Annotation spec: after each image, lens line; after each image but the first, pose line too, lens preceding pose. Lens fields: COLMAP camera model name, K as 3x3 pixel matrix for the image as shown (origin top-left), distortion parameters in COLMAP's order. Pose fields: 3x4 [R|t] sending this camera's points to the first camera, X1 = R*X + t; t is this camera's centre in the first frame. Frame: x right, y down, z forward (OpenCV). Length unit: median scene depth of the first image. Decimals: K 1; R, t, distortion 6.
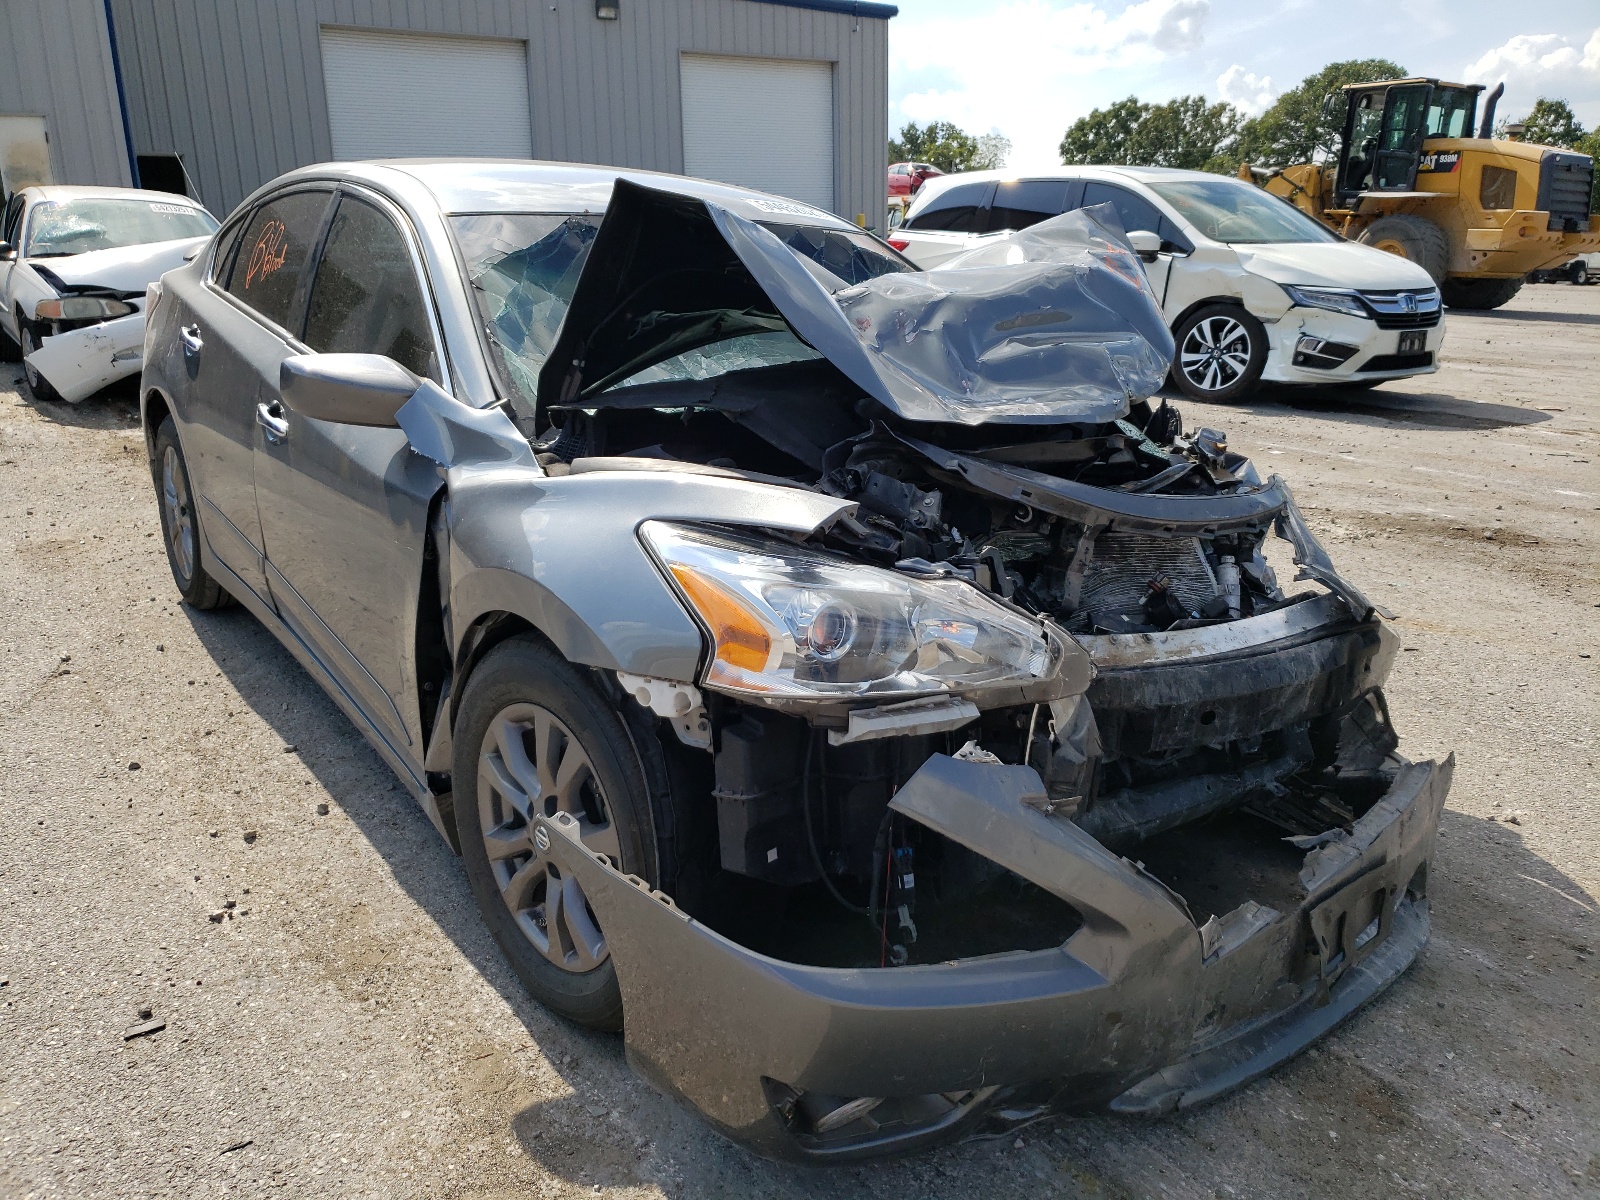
lens RADIAL K [[1183.8, 0, 800.0], [0, 1183.8, 600.0], [0, 0, 1]] dist [0.004499, 0.002834]
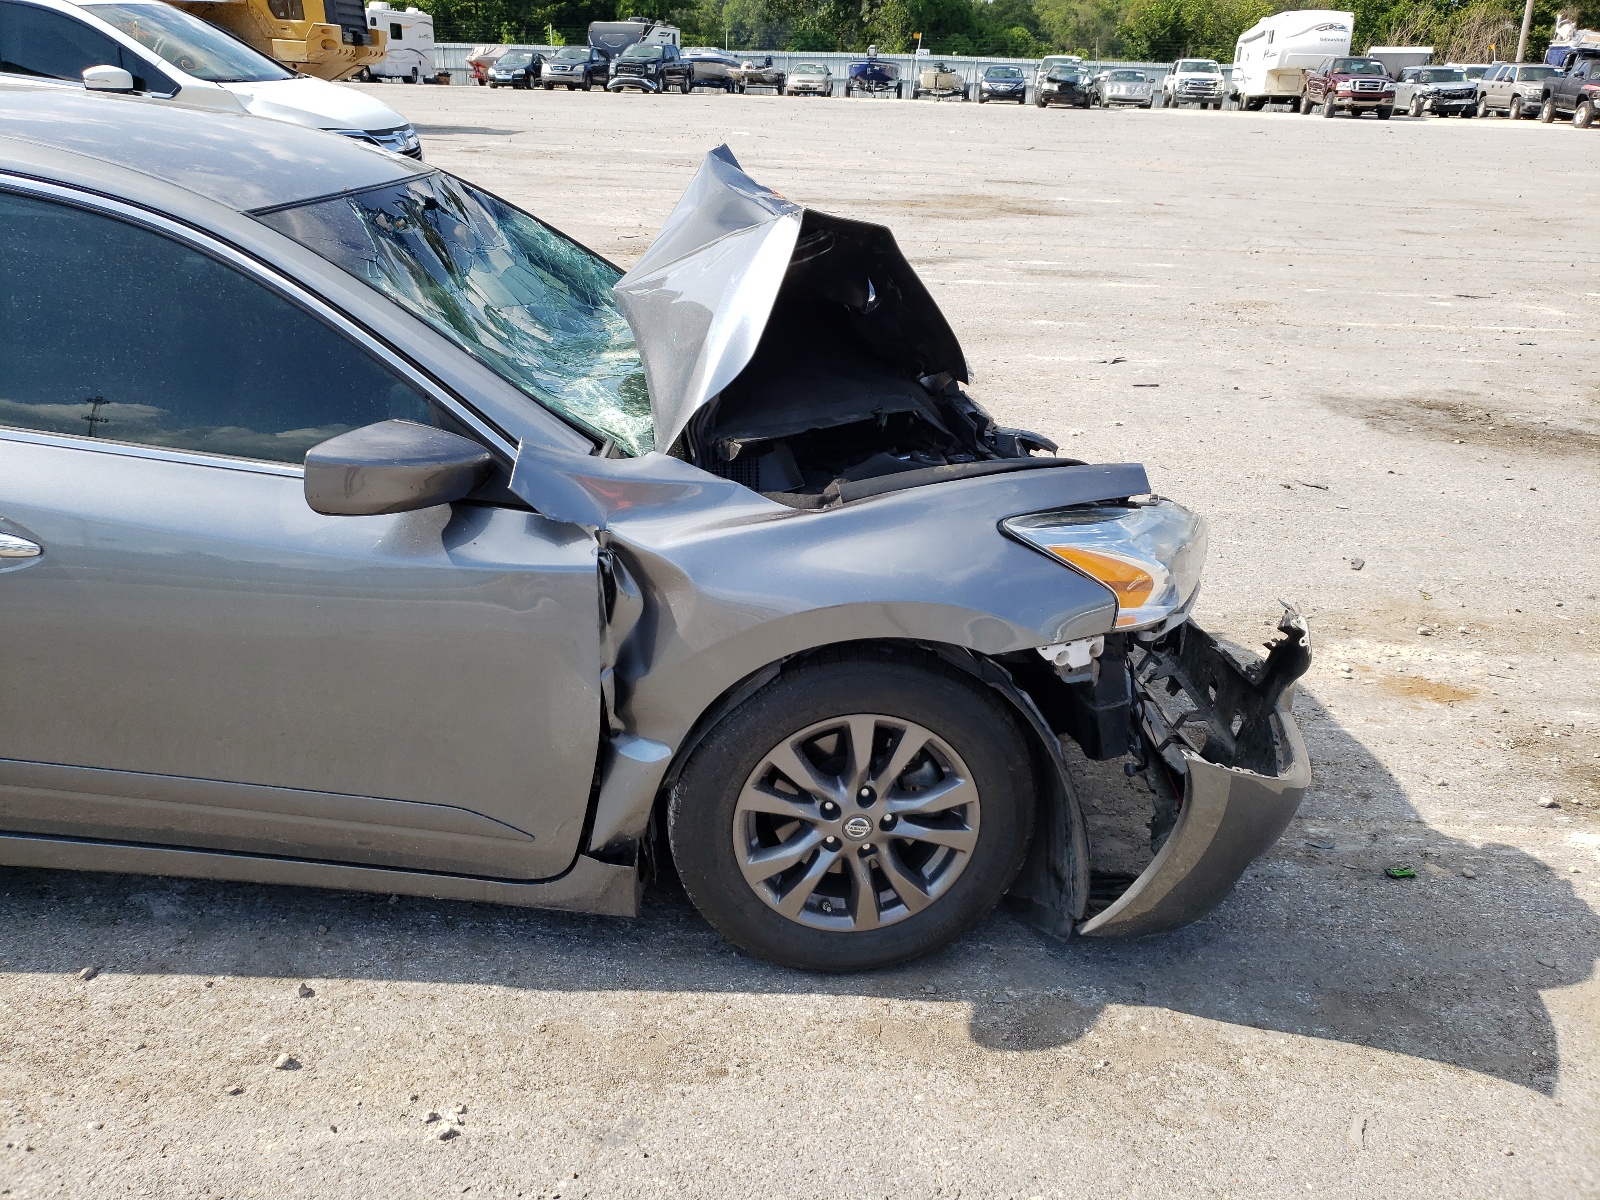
lens RADIAL K [[1156.6, 0, 800.0], [0, 1156.6, 600.0], [0, 0, 1]] dist [0.059041, -0.068374]
pose [[0.629239, -0.315006, 0.710513, -0.920242], [0.207829, 0.949089, 0.236723, -0.257645], [-0.748909, -0.001290, 0.662671, 0.324381]]
